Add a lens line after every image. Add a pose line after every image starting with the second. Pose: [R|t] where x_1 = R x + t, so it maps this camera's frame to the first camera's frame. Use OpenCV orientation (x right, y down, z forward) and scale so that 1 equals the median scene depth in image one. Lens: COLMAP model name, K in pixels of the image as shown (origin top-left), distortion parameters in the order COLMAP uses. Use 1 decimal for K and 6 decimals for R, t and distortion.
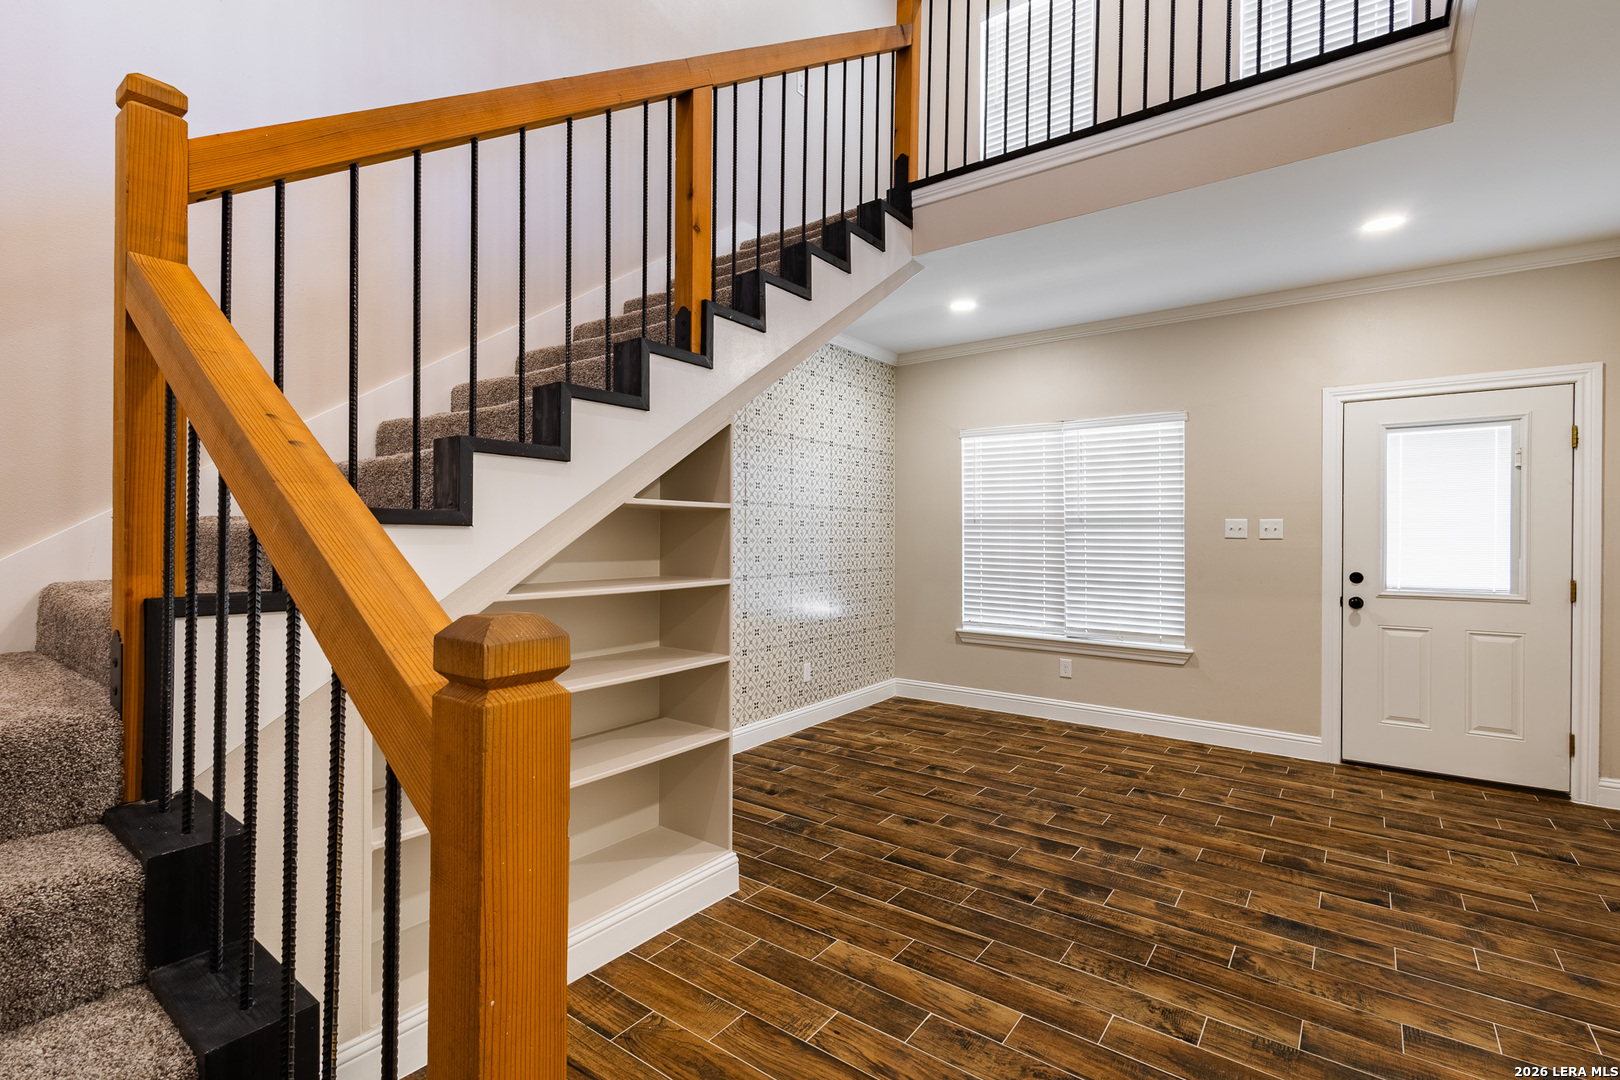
lens RADIAL K [[743.6, 0, 810.2], [0, 743.6, 535.2], [0, 0, 1]] dist [0.004741, -0.000422]
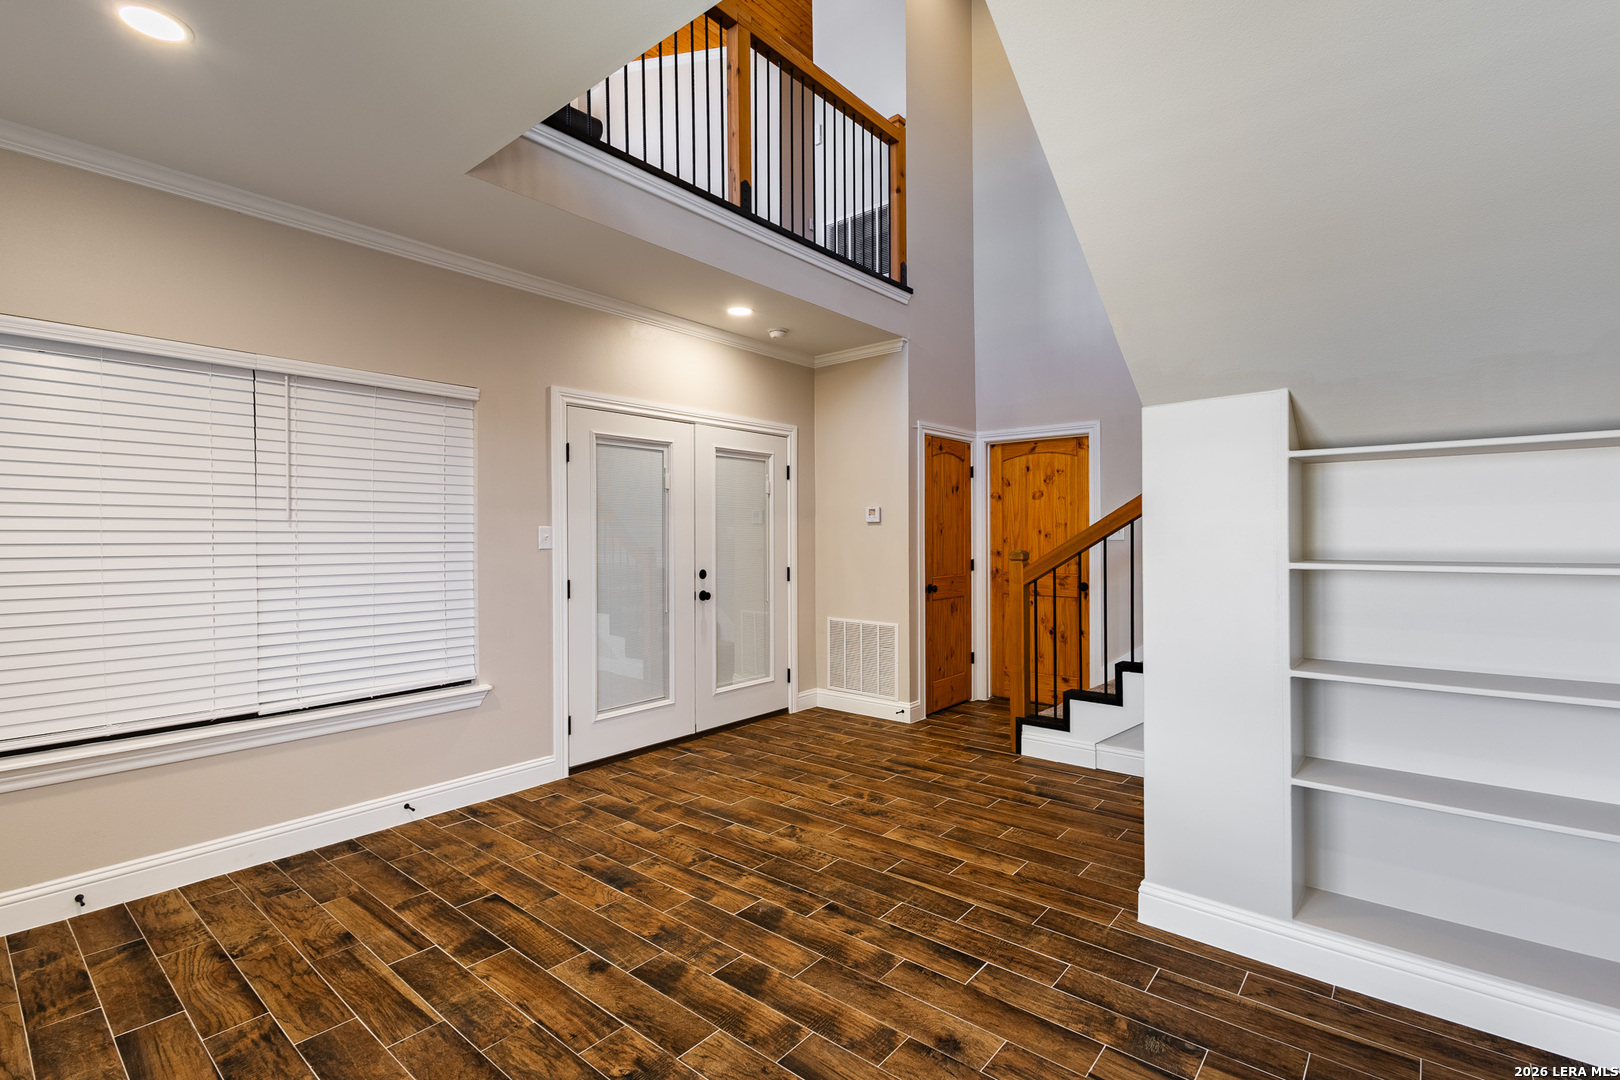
lens RADIAL K [[743.6, 0, 809.5], [0, 743.6, 539.6], [0, 0, 1]] dist [0.004741, -0.000422]
pose [[-0.998025, 0.004793, 0.062632, 0.252998], [0.005115, 0.999975, 0.004974, -0.005587], [-0.062607, 0.005284, -0.998024, 1.957496]]
